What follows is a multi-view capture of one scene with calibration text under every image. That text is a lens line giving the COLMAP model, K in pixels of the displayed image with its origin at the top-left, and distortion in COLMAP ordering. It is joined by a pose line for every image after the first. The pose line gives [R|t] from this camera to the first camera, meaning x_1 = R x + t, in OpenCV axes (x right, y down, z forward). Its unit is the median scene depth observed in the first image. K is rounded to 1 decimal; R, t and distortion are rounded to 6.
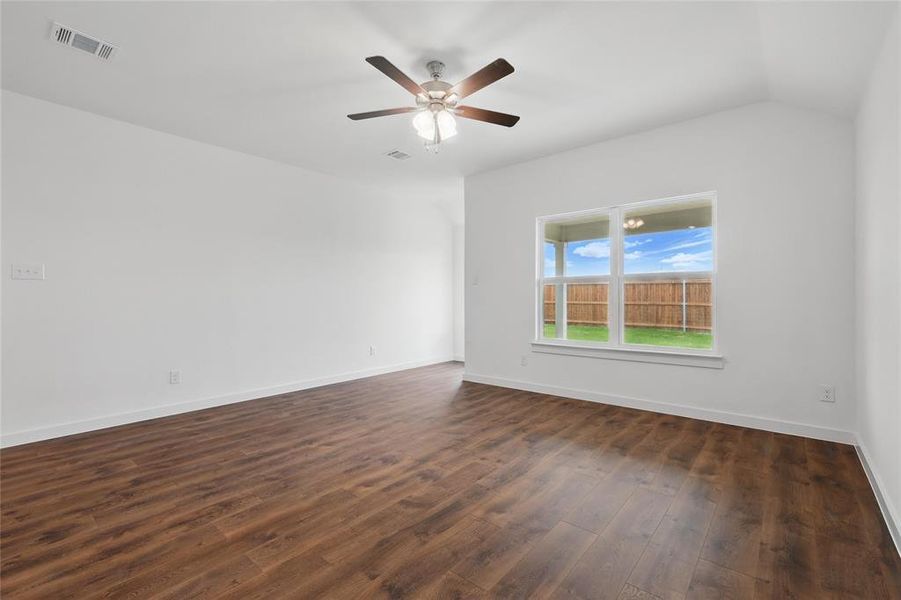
lens RADIAL K [[393.5, 0, 453.2], [0, 393.5, 298.0], [0, 0, 1]] dist [0.000479, 0.001011]
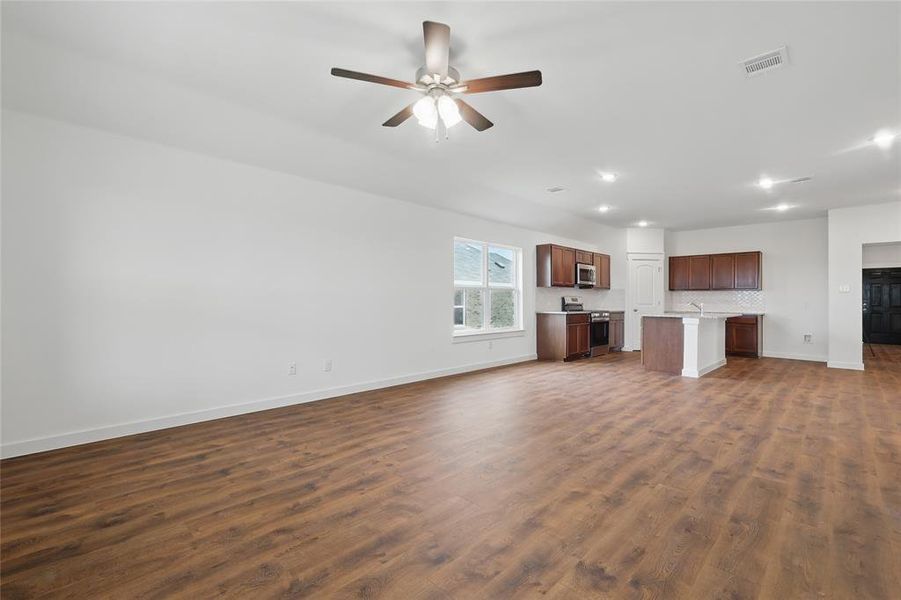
lens RADIAL K [[399.3, 0, 452.2], [0, 399.3, 298.2], [0, 0, 1]] dist [0.001189, -0.000674]
pose [[-0.997687, 0.002828, 0.067919, -0.130214], [0.002456, 0.999981, -0.005567, 0.003963], [-0.067933, -0.005387, -0.997675, 1.767417]]
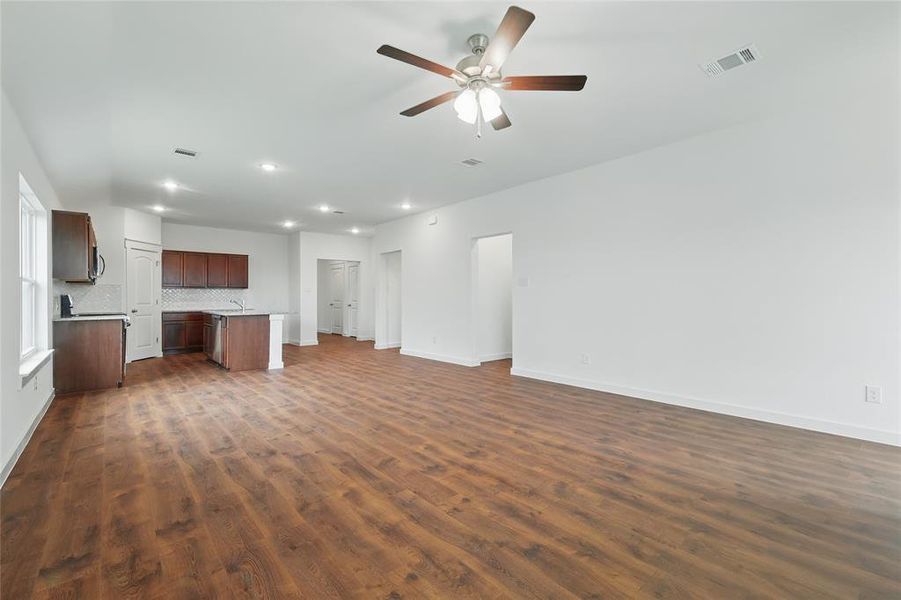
lens RADIAL K [[393.5, 0, 453.2], [0, 393.5, 298.0], [0, 0, 1]] dist [0.000479, 0.001011]
pose [[-0.144698, 0.007406, -0.989448, 0.777718], [0.004264, 0.999967, 0.006861, -0.006417], [0.989467, -0.003226, -0.144725, 0.978227]]
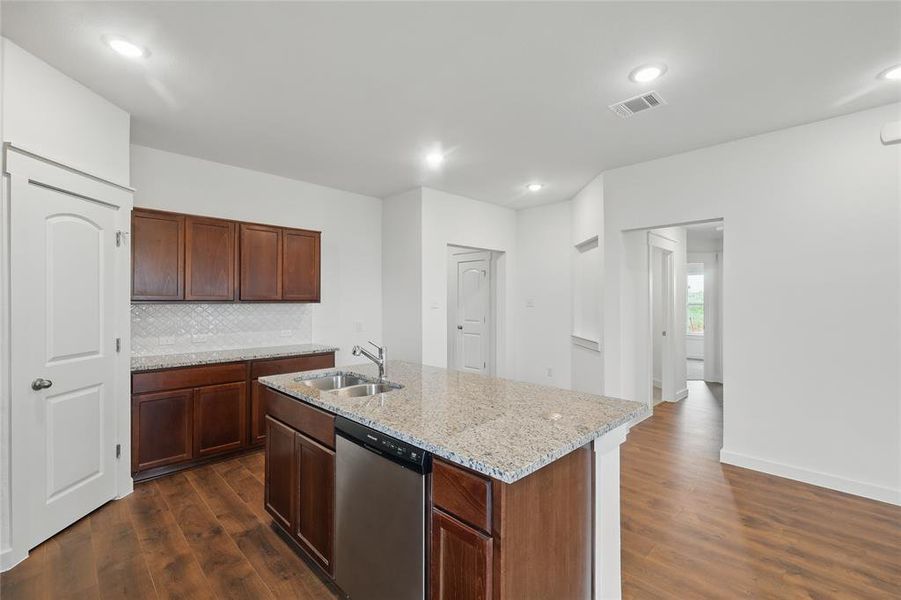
lens RADIAL K [[393.0, 0, 463.3], [0, 393.0, 299.6], [0, 0, 1]] dist [0.000502, -0.000044]
pose [[-0.064295, 0.007384, -0.997904, -0.597898], [0.000372, 0.999973, 0.007376, -0.084389], [0.997931, 0.000103, -0.064296, -0.417301]]
